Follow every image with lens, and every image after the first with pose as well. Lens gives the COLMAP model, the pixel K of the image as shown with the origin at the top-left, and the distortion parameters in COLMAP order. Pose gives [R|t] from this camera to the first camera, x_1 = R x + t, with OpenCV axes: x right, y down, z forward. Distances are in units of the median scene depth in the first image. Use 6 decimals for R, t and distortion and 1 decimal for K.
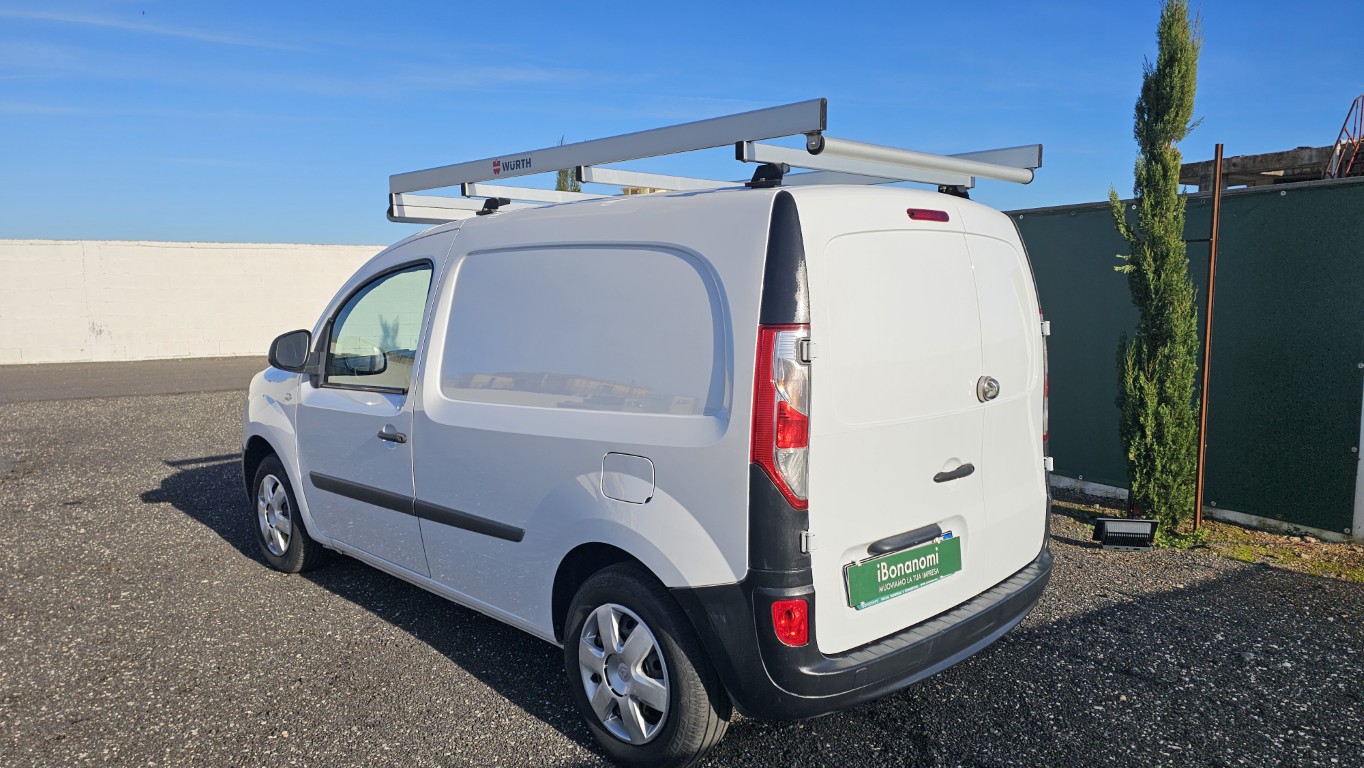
lens RADIAL K [[1108.8, 0, 686.2], [0, 1108.8, 377.9], [0, 0, 1]] dist [0.113775, -0.130695]
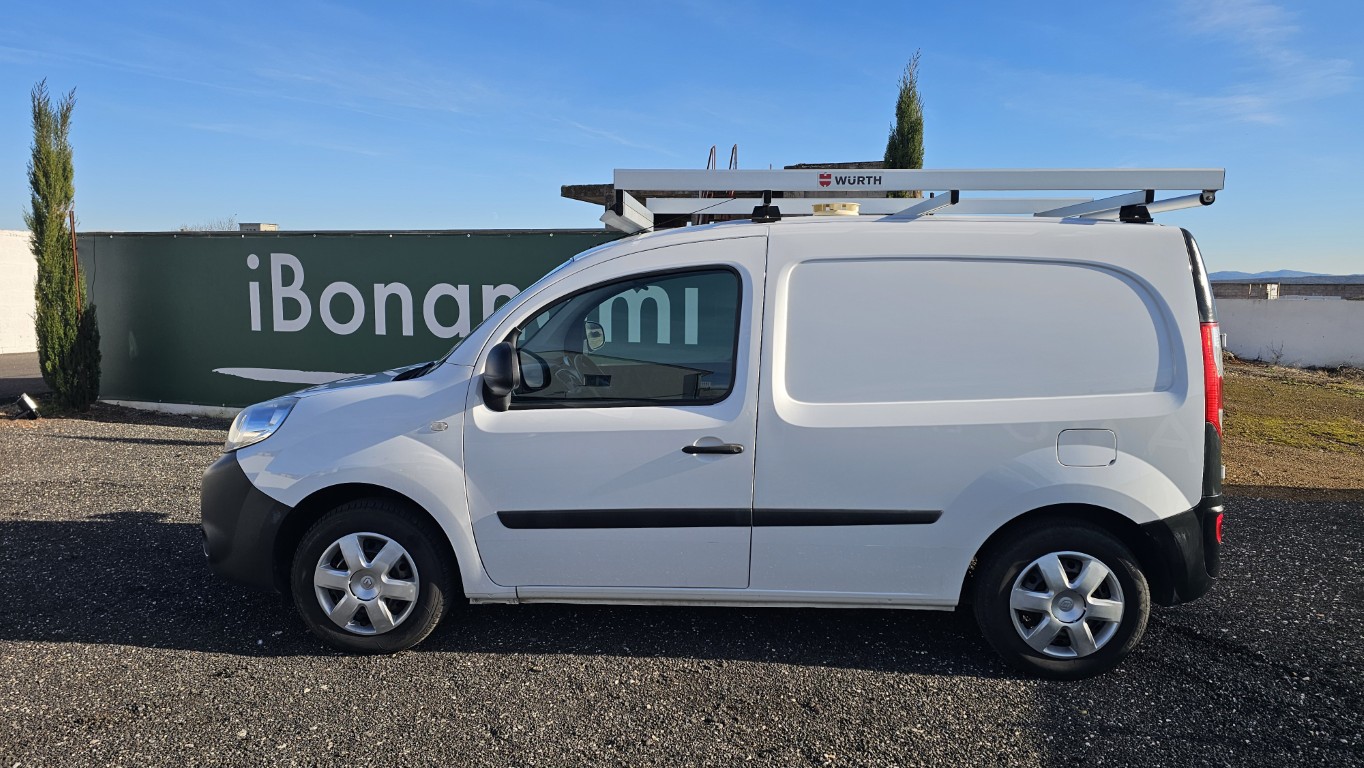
lens RADIAL K [[1108.8, 0, 686.2], [0, 1108.8, 377.9], [0, 0, 1]] dist [0.113775, -0.130695]
pose [[0.627813, -0.059812, 0.776063, -1.297437], [0.048713, 0.998108, 0.037517, -0.058273], [-0.776838, 0.014251, 0.629539, 0.535929]]
